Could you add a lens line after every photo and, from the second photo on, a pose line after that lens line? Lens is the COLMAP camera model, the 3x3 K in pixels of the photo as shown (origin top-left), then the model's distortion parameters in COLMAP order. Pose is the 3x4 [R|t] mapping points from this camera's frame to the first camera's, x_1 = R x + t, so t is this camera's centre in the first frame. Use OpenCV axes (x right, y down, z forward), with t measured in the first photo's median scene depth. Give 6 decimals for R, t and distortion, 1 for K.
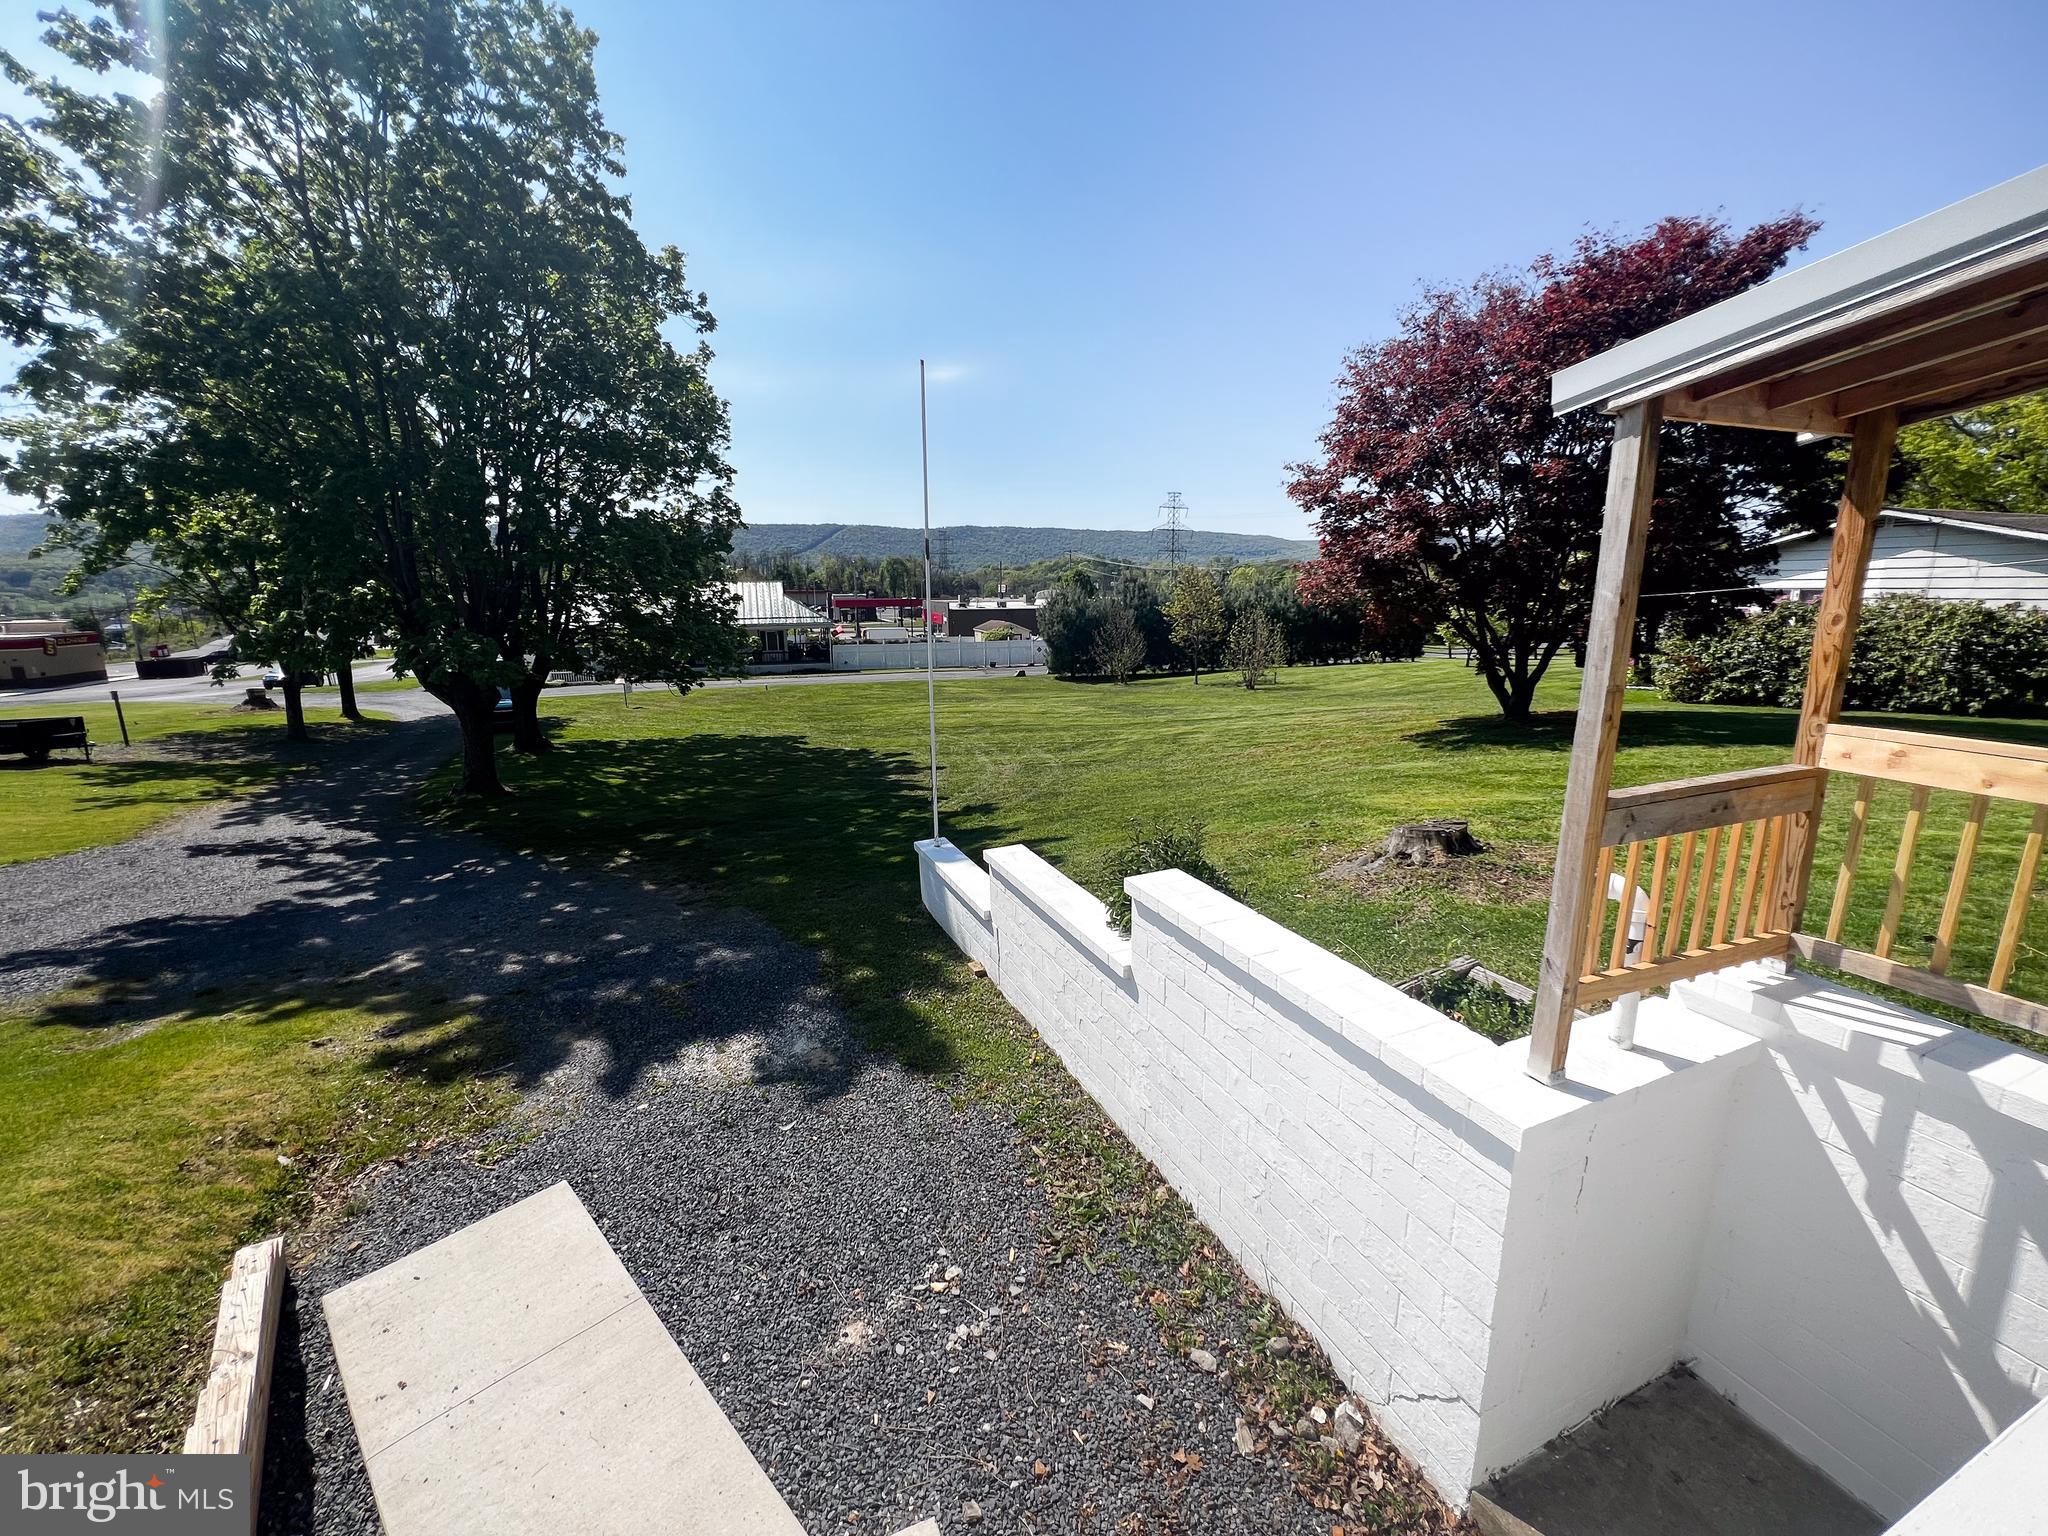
lens RADIAL K [[821.5, 0, 1024.0], [0, 821.5, 768.0], [0, 0, 1]] dist [-0.001558, -0.000235]
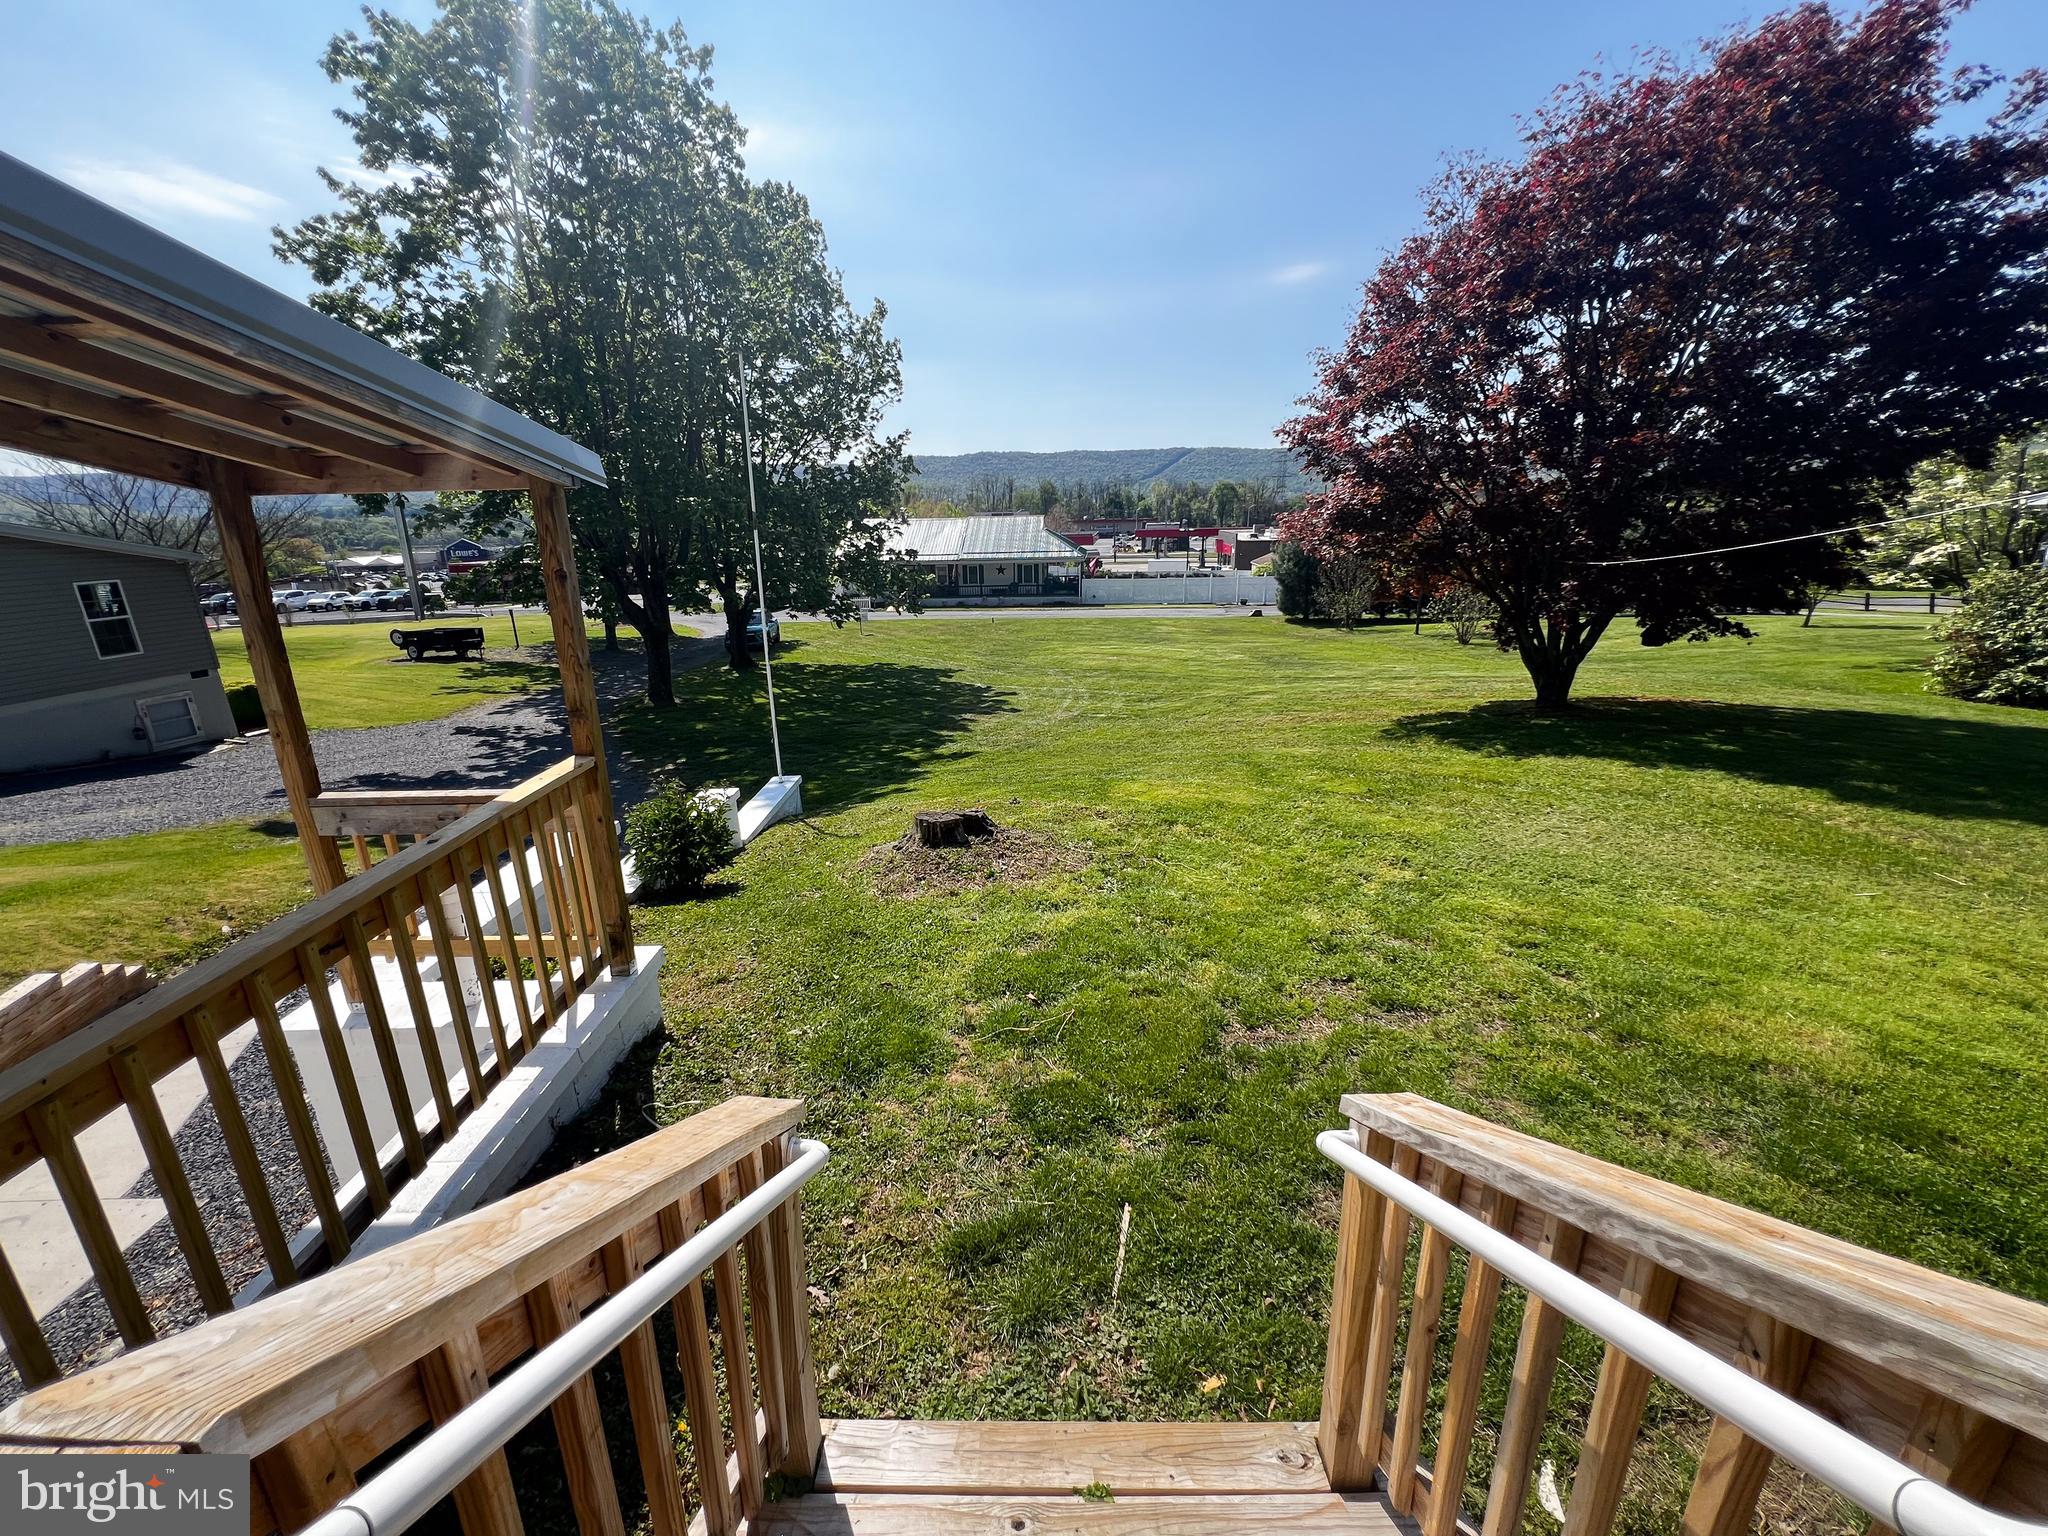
lens RADIAL K [[821.5, 0, 1024.0], [0, 821.5, 768.0], [0, 0, 1]] dist [-0.001558, -0.000235]
pose [[0.919999, 0.103090, -0.378119, 0.130191], [-0.070852, 0.992637, 0.098240, -0.012447], [0.385463, -0.063591, 0.920530, 0.015666]]
